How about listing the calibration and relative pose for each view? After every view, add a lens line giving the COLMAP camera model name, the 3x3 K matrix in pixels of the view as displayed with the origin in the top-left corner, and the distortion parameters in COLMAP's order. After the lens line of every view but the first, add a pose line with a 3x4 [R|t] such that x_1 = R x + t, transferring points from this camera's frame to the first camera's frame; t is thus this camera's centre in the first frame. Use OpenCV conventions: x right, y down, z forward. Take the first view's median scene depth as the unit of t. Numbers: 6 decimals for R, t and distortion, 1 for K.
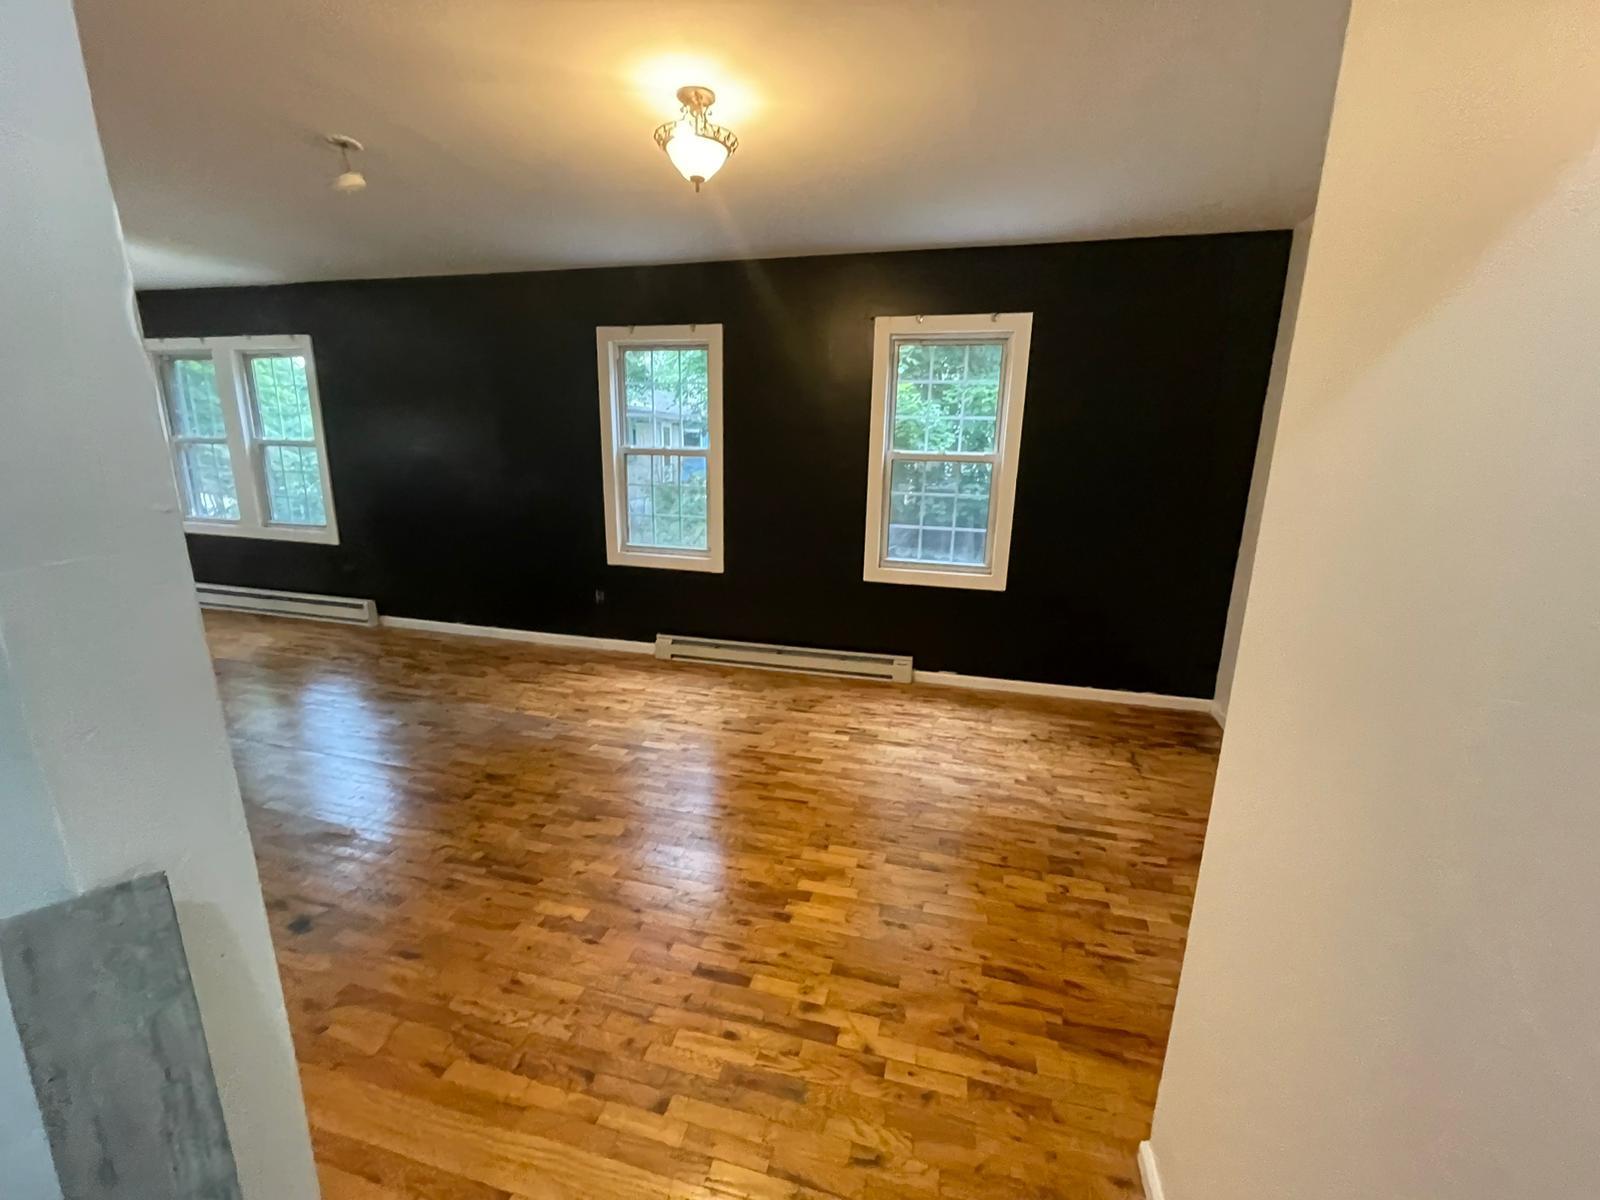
lens RADIAL K [[646.9, 0, 800.8], [0, 646.9, 601.5], [0, 0, 1]] dist [-0.001766, -0.000563]
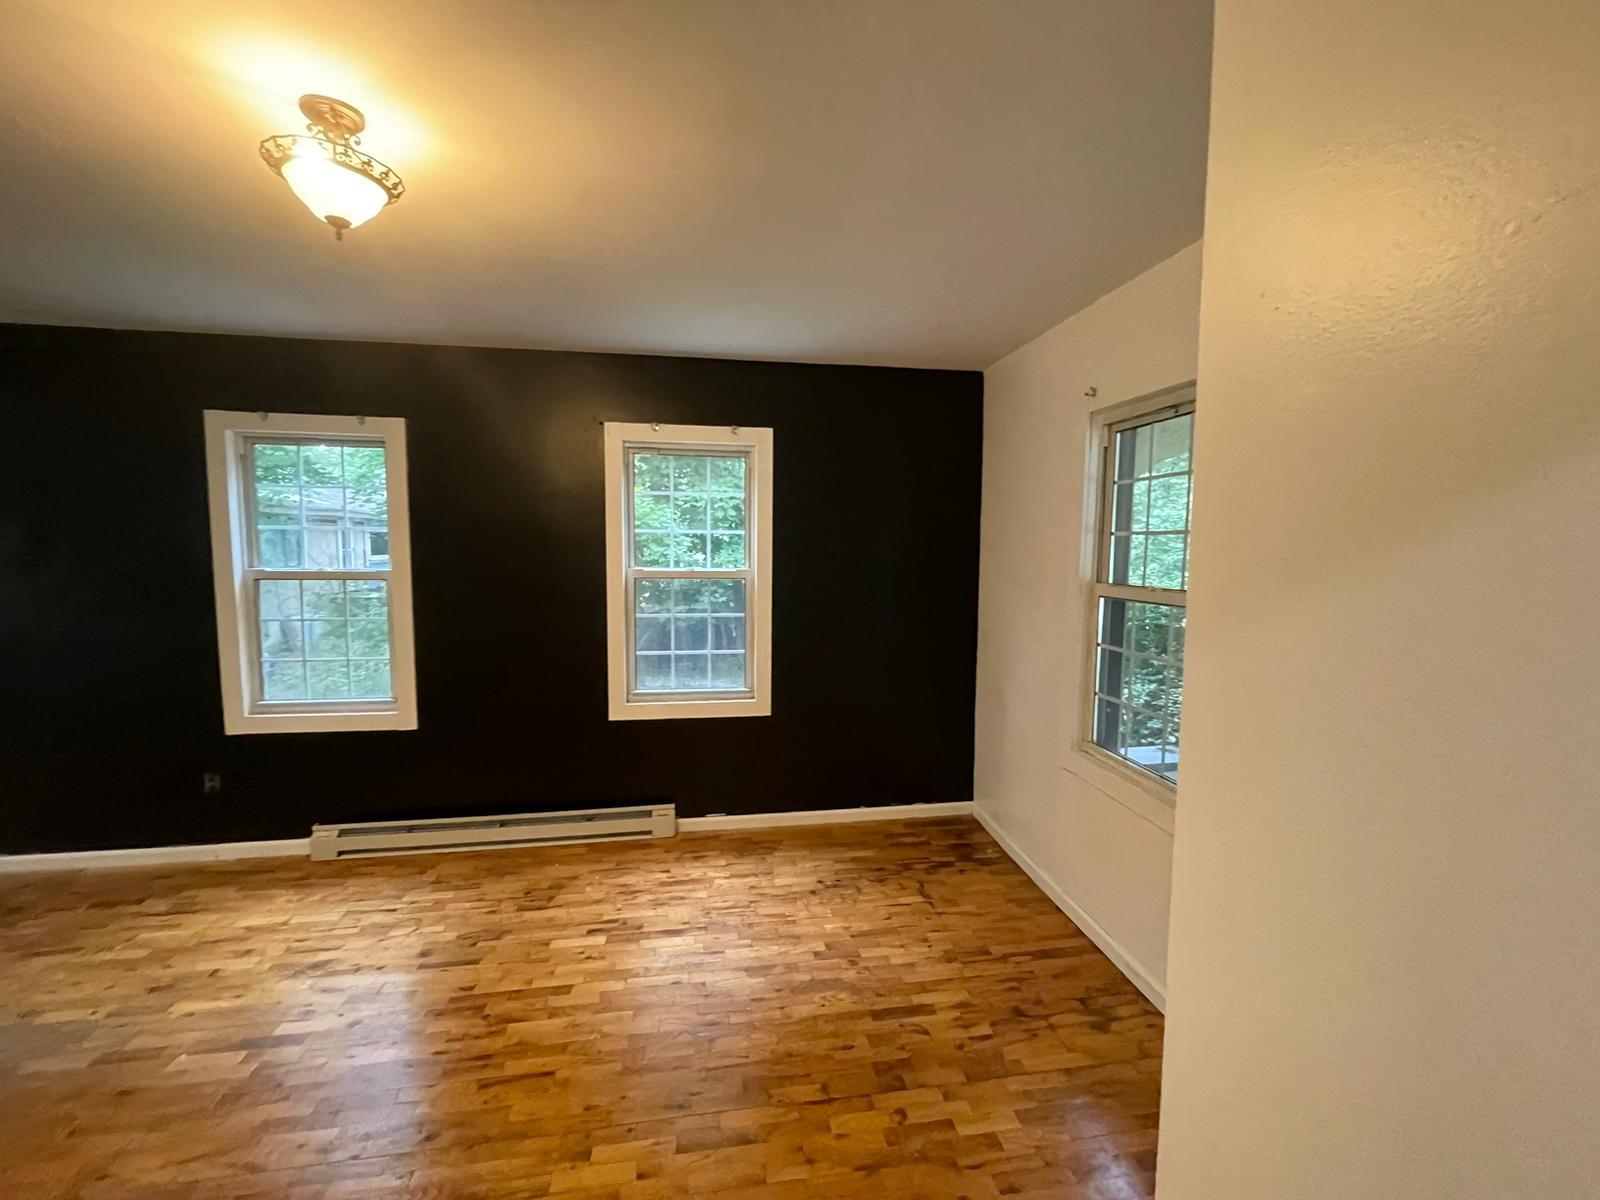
lens RADIAL K [[646.9, 0, 802.3], [0, 646.9, 601.9], [0, 0, 1]] dist [-0.001766, -0.000563]
pose [[0.917281, -0.046669, 0.395496, 0.002584], [0.102353, 0.987377, -0.120878, -0.060571], [-0.384862, 0.151359, 0.910479, 0.125033]]
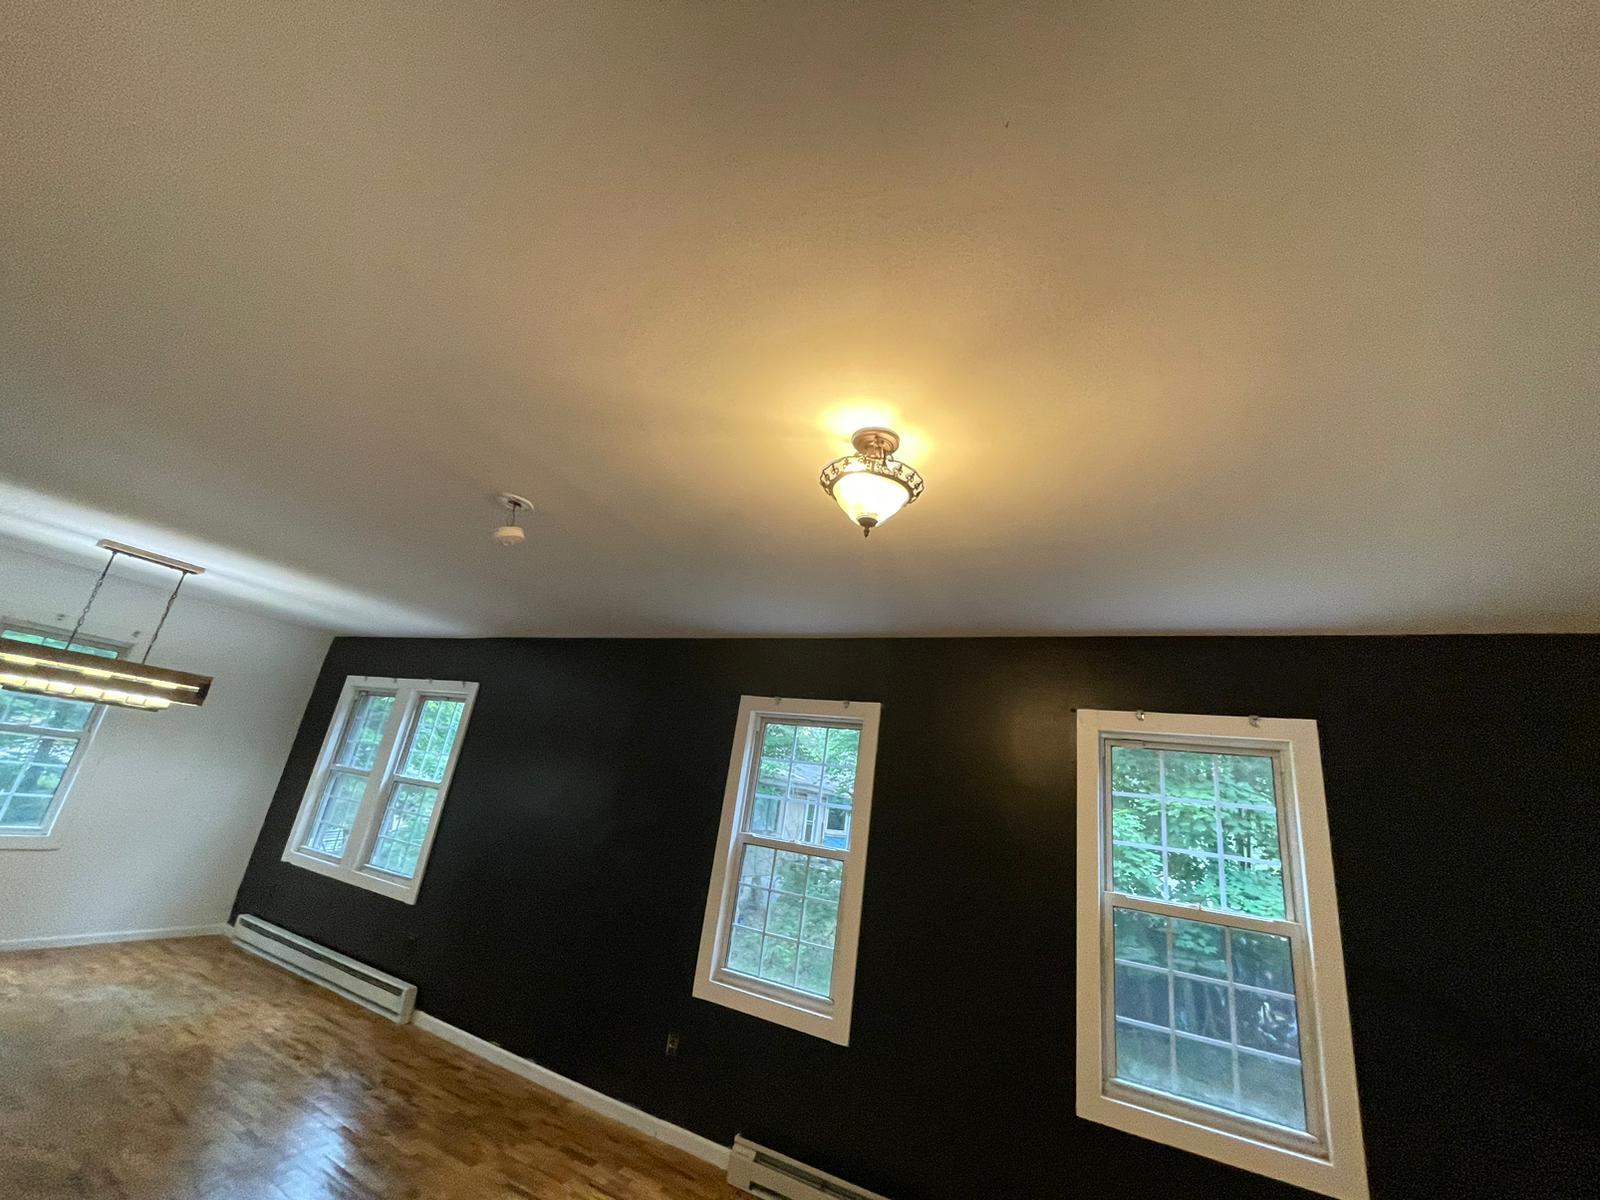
lens RADIAL K [[646.9, 0, 797.3], [0, 646.9, 596.2], [0, 0, 1]] dist [-0.001766, -0.000563]
pose [[0.969243, 0.035351, -0.243552, -0.026496], [-0.161963, 0.836741, -0.523099, -0.085513], [0.185298, 0.546457, 0.816731, 0.213274]]
